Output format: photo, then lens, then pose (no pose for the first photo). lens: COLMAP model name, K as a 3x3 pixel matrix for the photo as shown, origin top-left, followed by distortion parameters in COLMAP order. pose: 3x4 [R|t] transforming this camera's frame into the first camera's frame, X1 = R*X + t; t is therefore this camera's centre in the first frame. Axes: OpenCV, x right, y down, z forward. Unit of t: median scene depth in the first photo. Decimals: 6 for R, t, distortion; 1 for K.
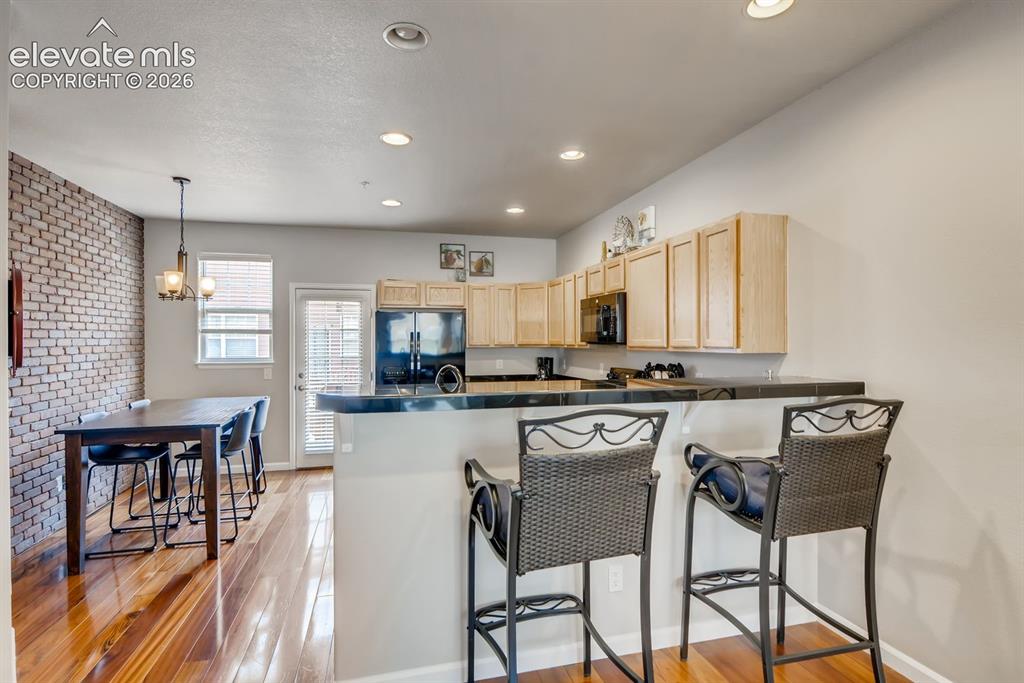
lens RADIAL K [[516.5, 0, 510.1], [0, 516.5, 342.5], [0, 0, 1]] dist [-0.010789, -0.004232]
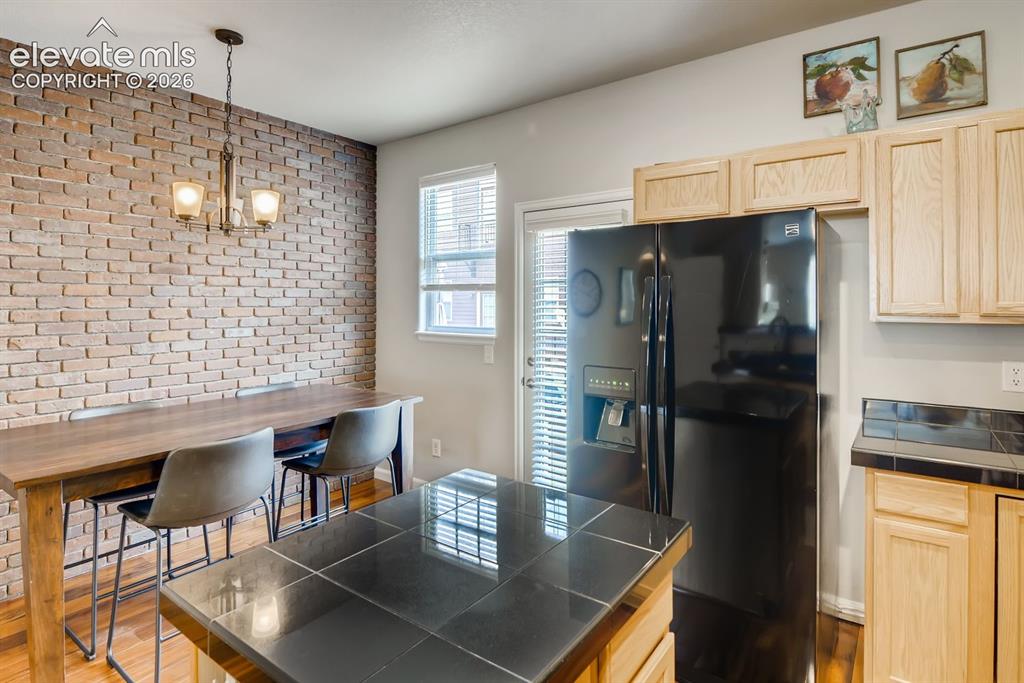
lens RADIAL K [[516.5, 0, 517.2], [0, 516.5, 303.0], [0, 0, 1]] dist [-0.010789, -0.004232]
pose [[0.628203, 0.004248, -0.778038, 0.035548], [-0.005272, 0.999985, 0.001204, -0.002235], [0.778031, 0.003345, 0.628217, 0.632743]]
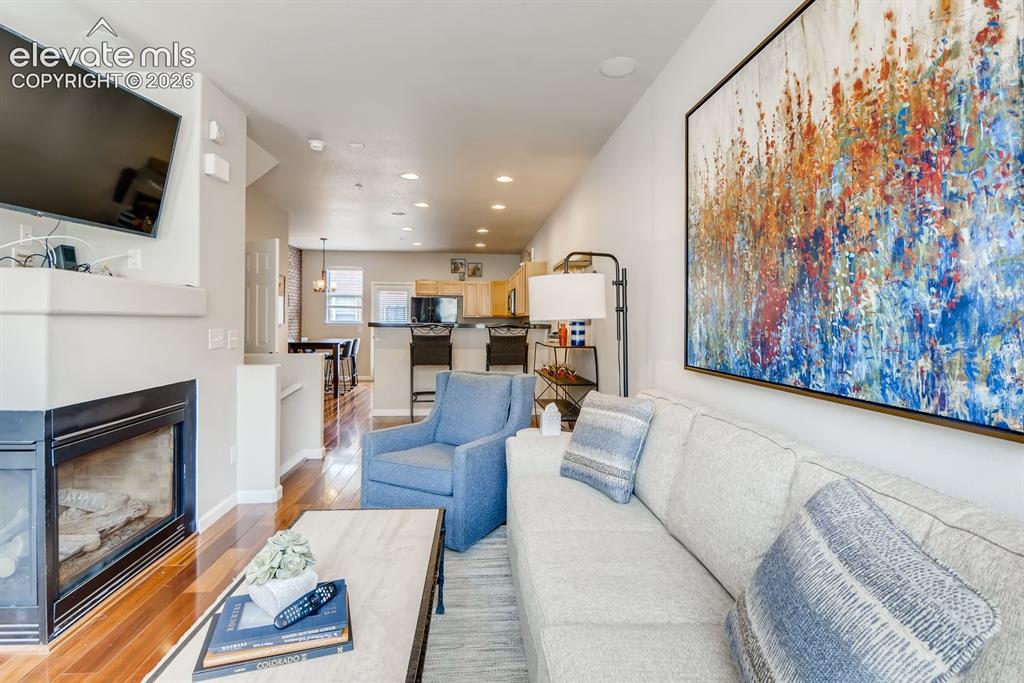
lens RADIAL K [[516.5, 0, 511.0], [0, 516.5, 332.3], [0, 0, 1]] dist [-0.010789, -0.004232]
pose [[0.985534, 0.017862, -0.168534, 0.406126], [-0.014976, 0.999719, 0.018378, 0.028604], [0.168815, -0.015588, 0.985525, -0.796292]]
